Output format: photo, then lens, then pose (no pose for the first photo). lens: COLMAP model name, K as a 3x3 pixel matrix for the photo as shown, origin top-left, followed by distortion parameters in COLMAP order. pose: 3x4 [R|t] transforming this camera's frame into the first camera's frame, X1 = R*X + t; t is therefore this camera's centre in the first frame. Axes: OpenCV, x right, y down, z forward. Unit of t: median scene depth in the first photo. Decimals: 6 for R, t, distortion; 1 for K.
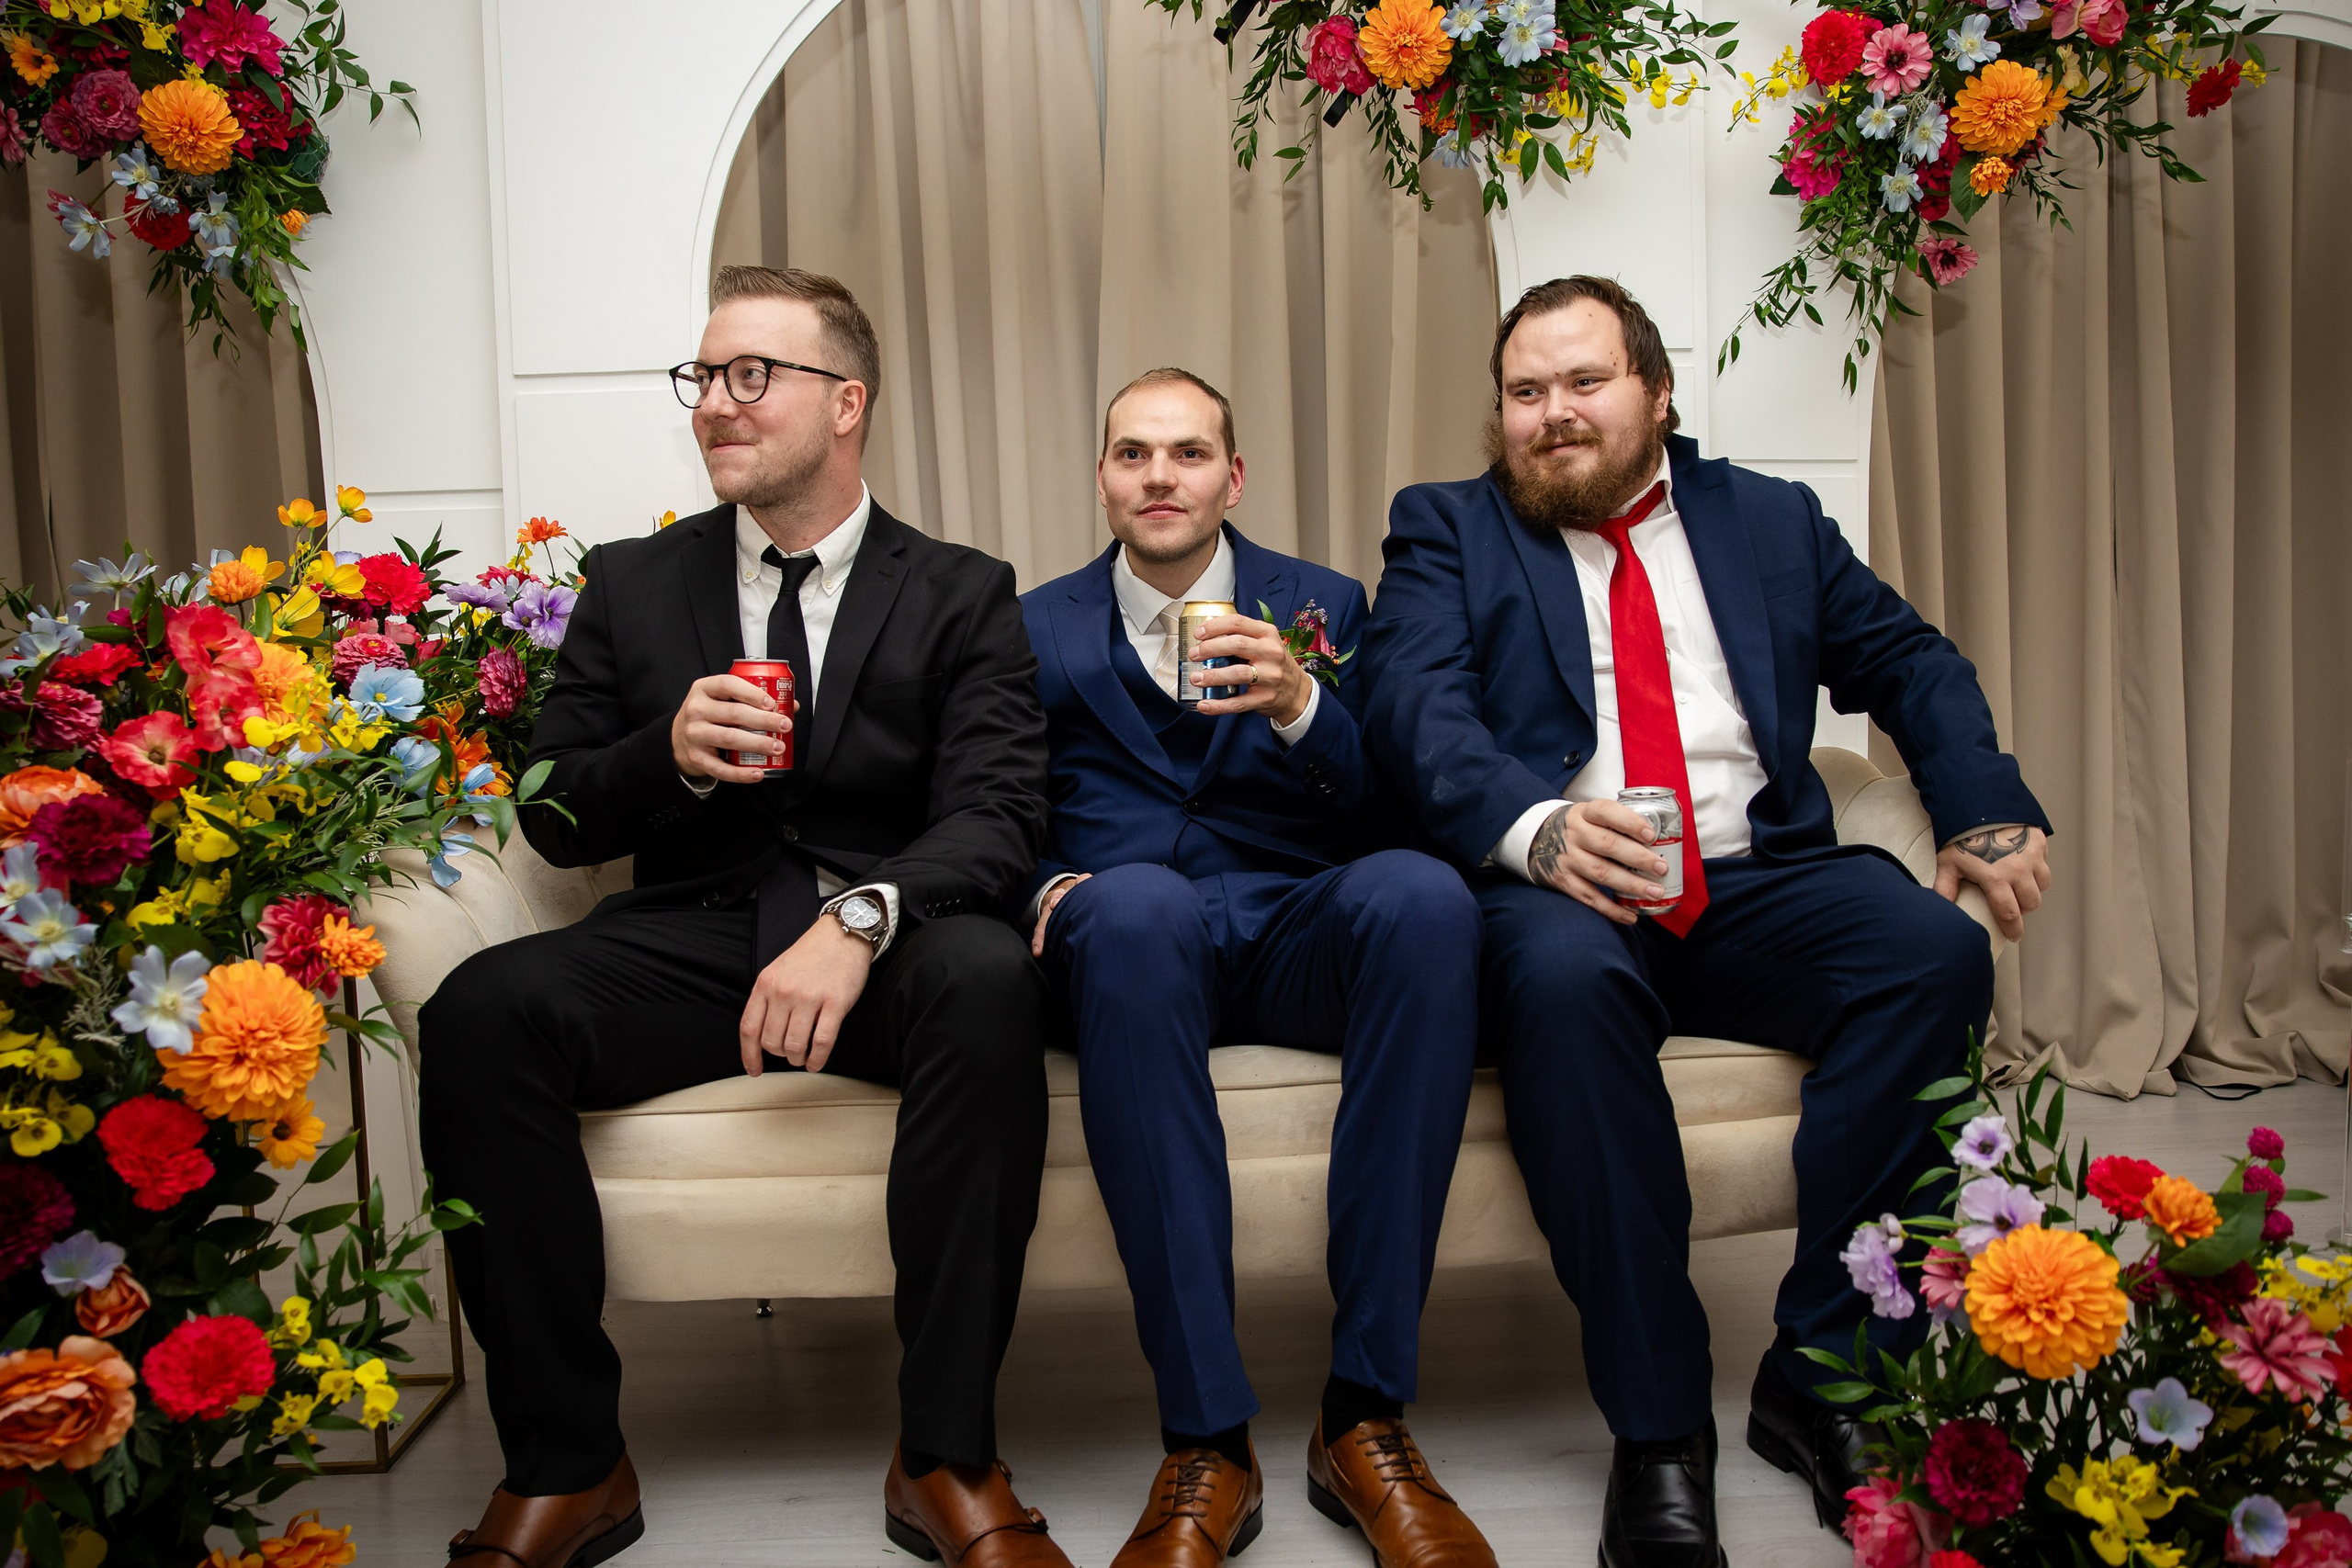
lens RADIAL K [[1719.7, 0, 1178.0], [0, 1719.7, 812.6], [0, 0, 1]] dist [-0.080103, 0.062240]
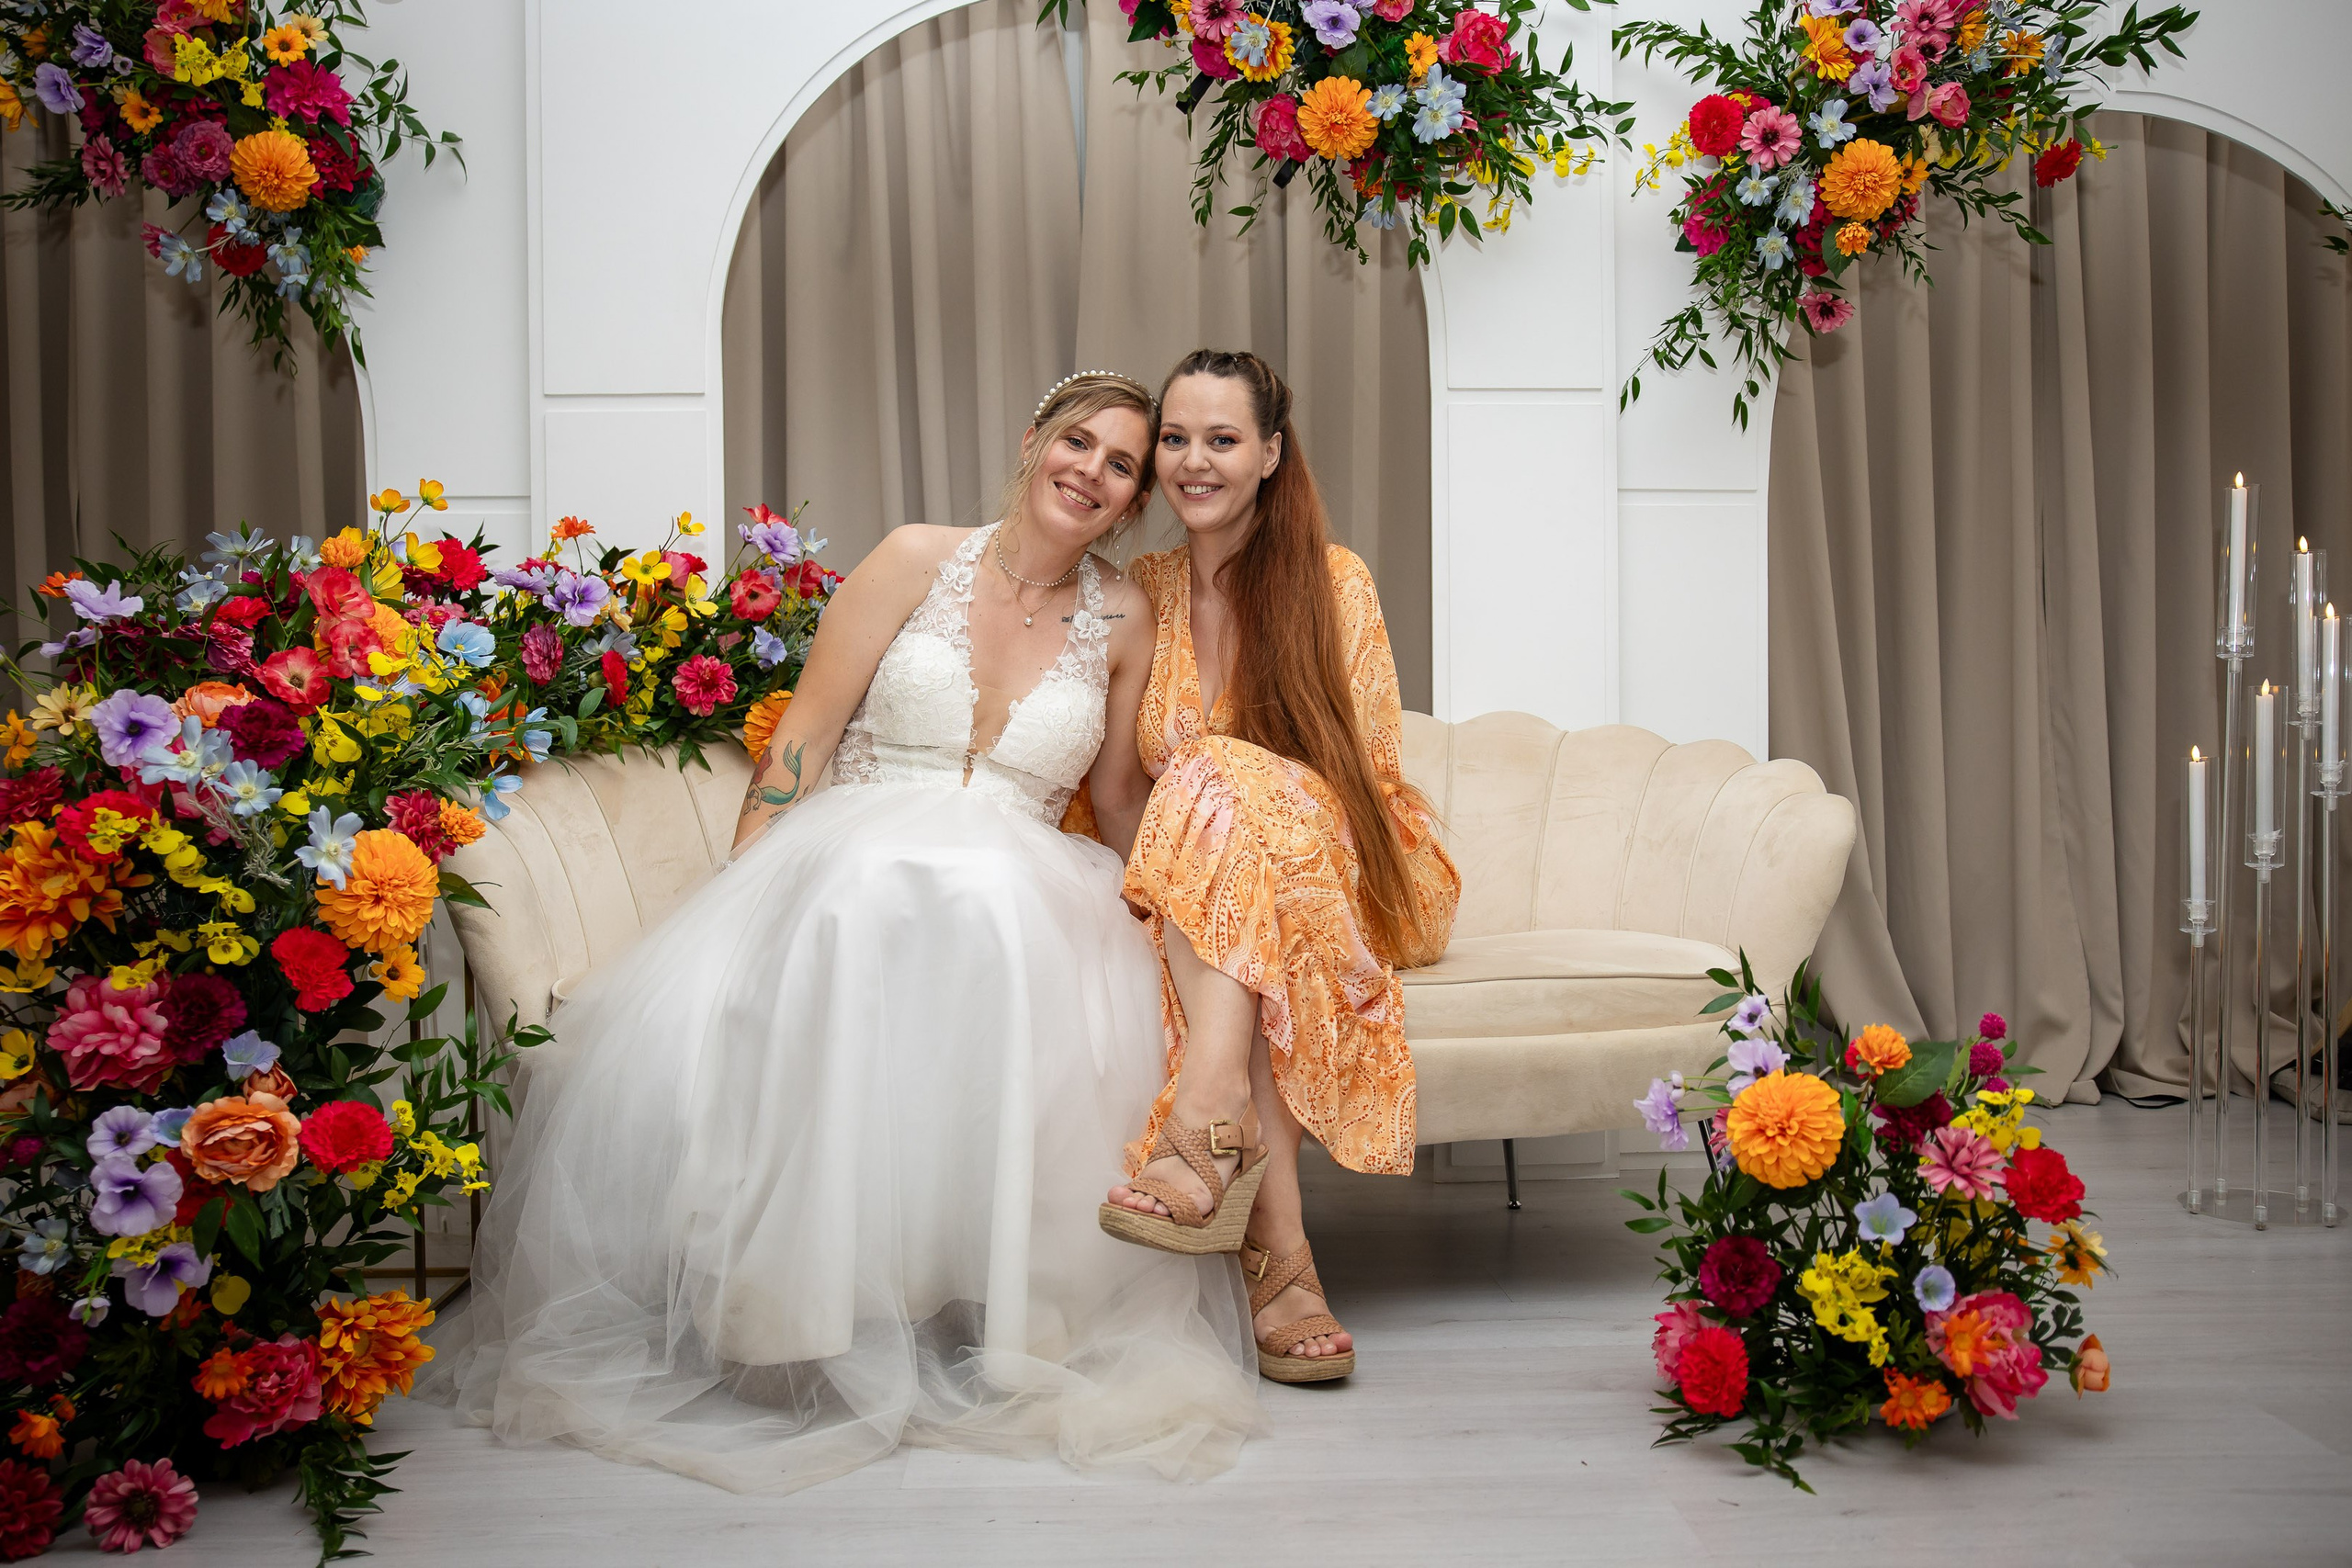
lens RADIAL K [[1932.5, 0, 1179.1], [0, 1932.5, 790.6], [0, 0, 1]] dist [-0.053848, 0.070313]
pose [[0.999869, 0.016193, 0.000083, 0.033382], [-0.016159, 0.998082, -0.059760, 0.077777], [-0.001050, 0.059751, 0.998213, -0.267894]]
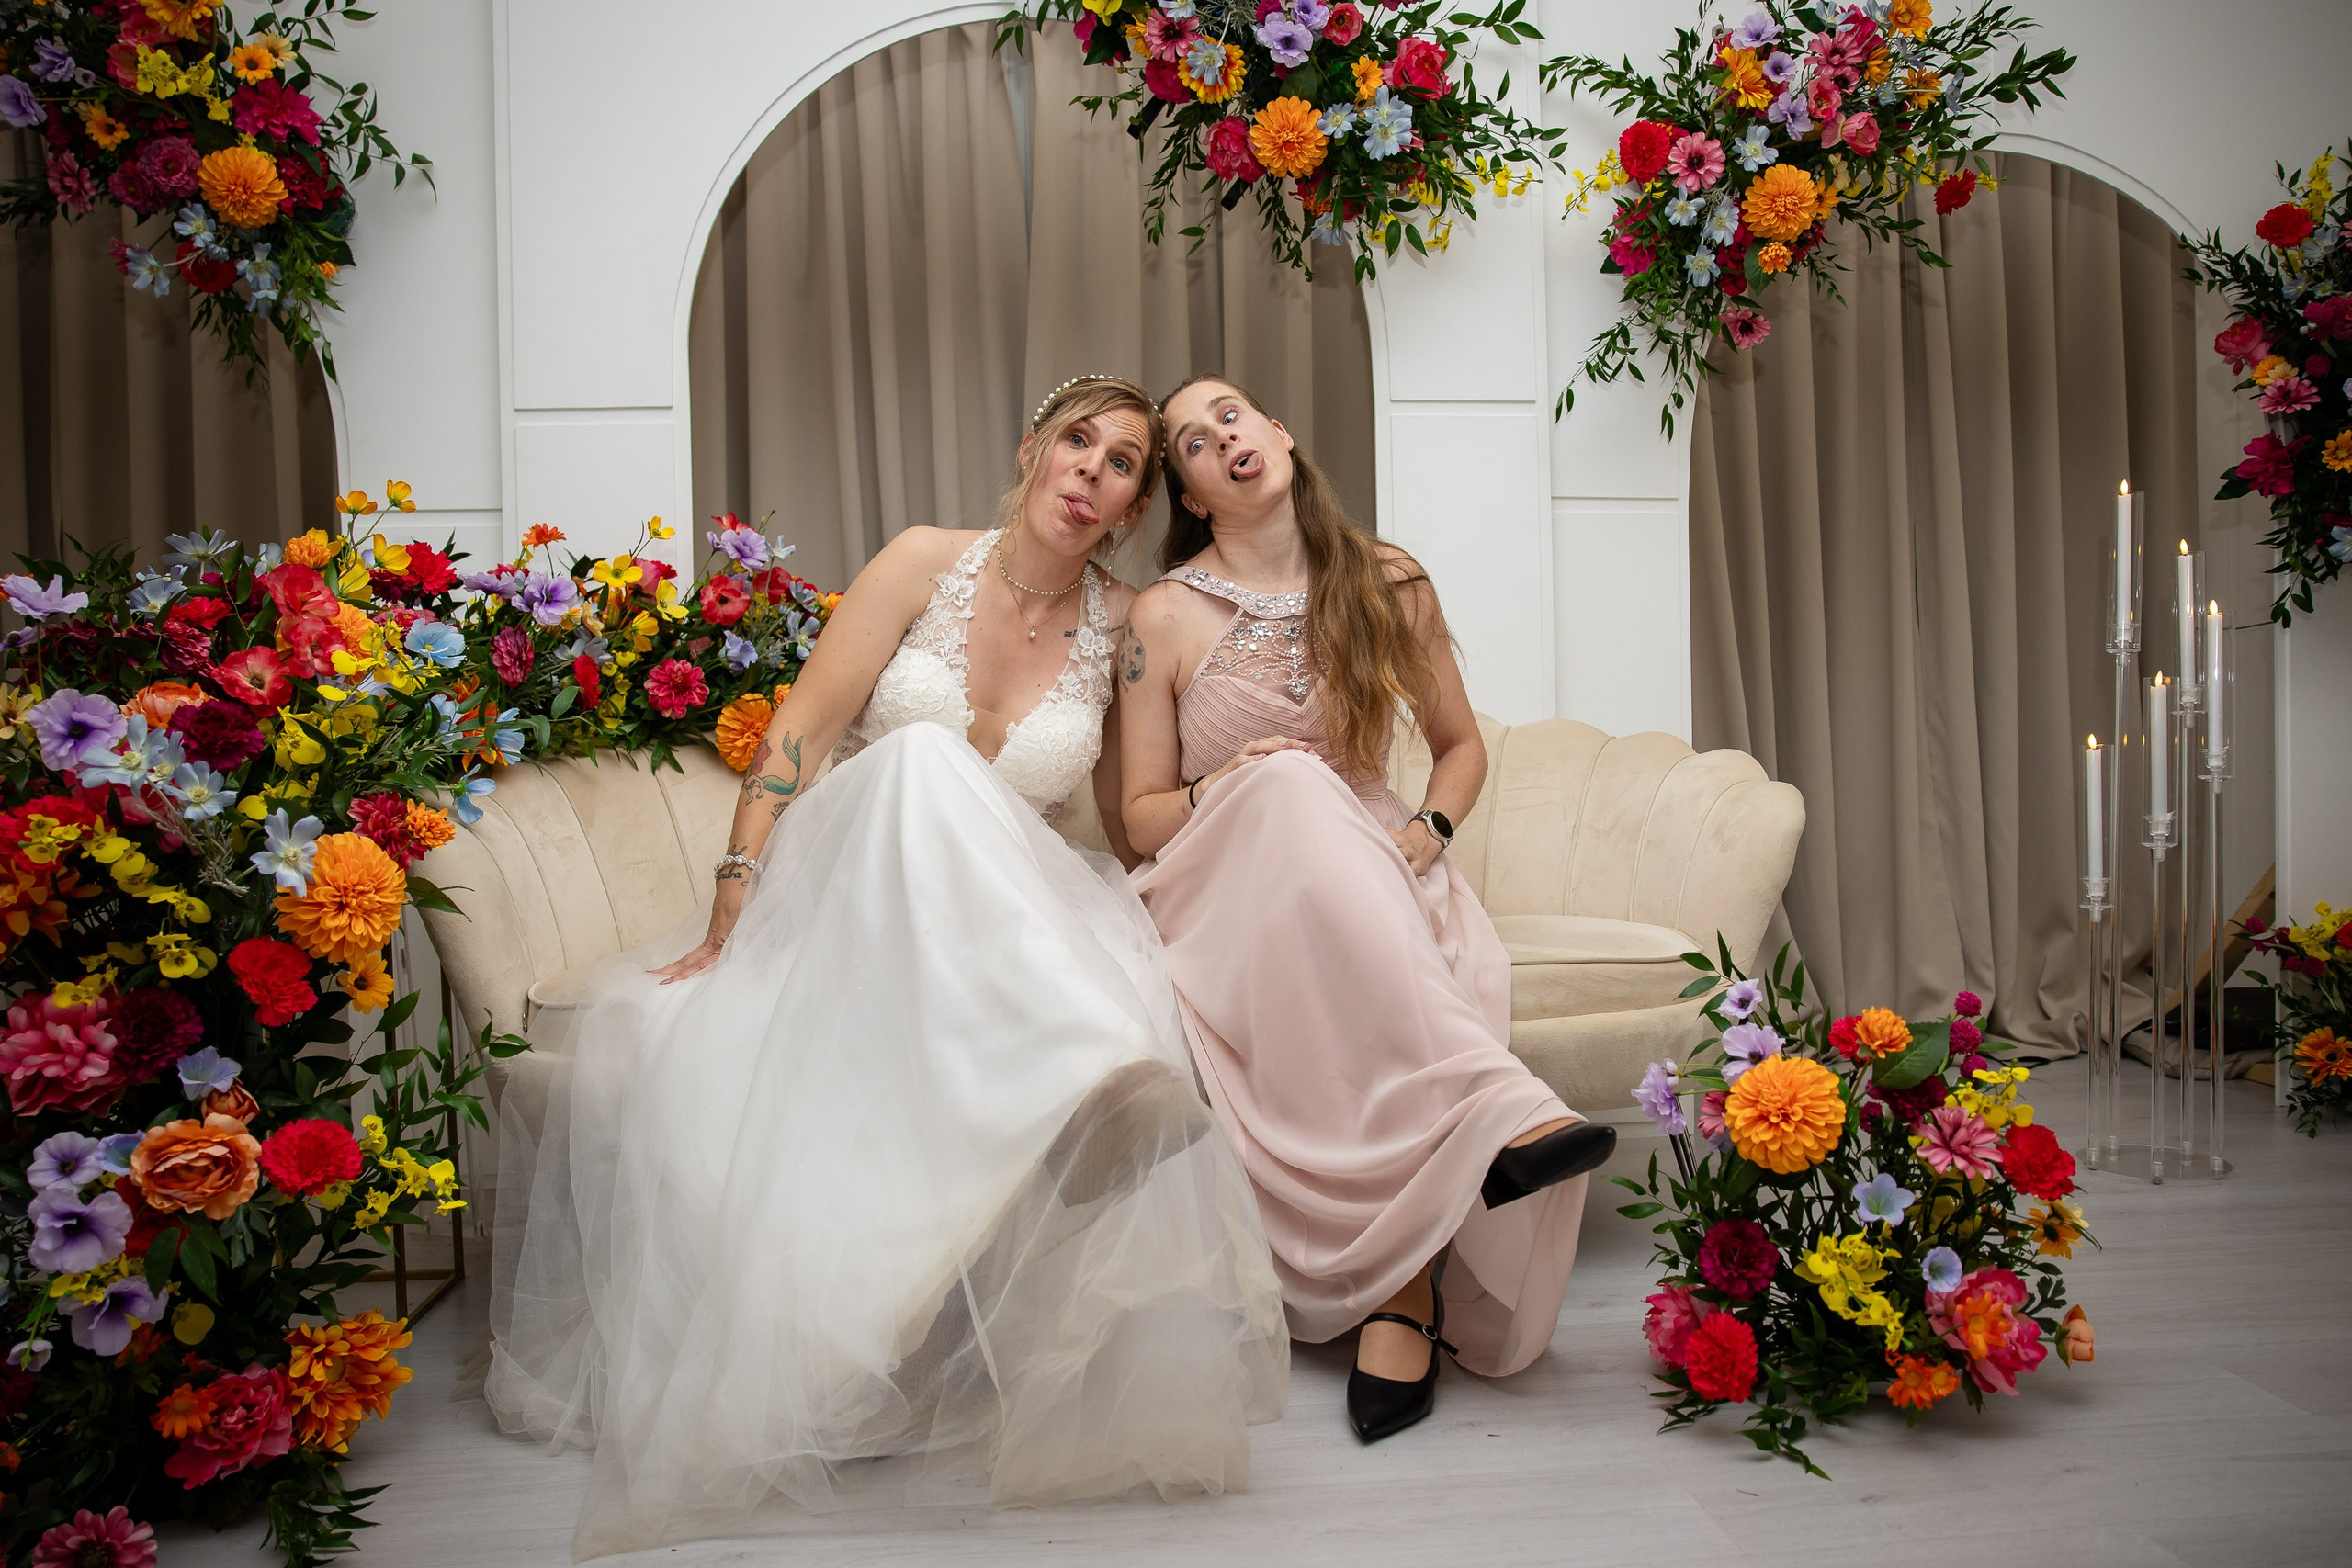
lens RADIAL K [[1719.7, 0, 1185.6], [0, 1719.7, 783.5], [0, 0, 1]] dist [-0.080103, 0.062240]
pose [[0.998442, 0.002941, 0.055718, -0.003480], [0.000827, 0.997721, -0.067474, 0.077282], [-0.055789, 0.067415, 0.996164, -0.155614]]
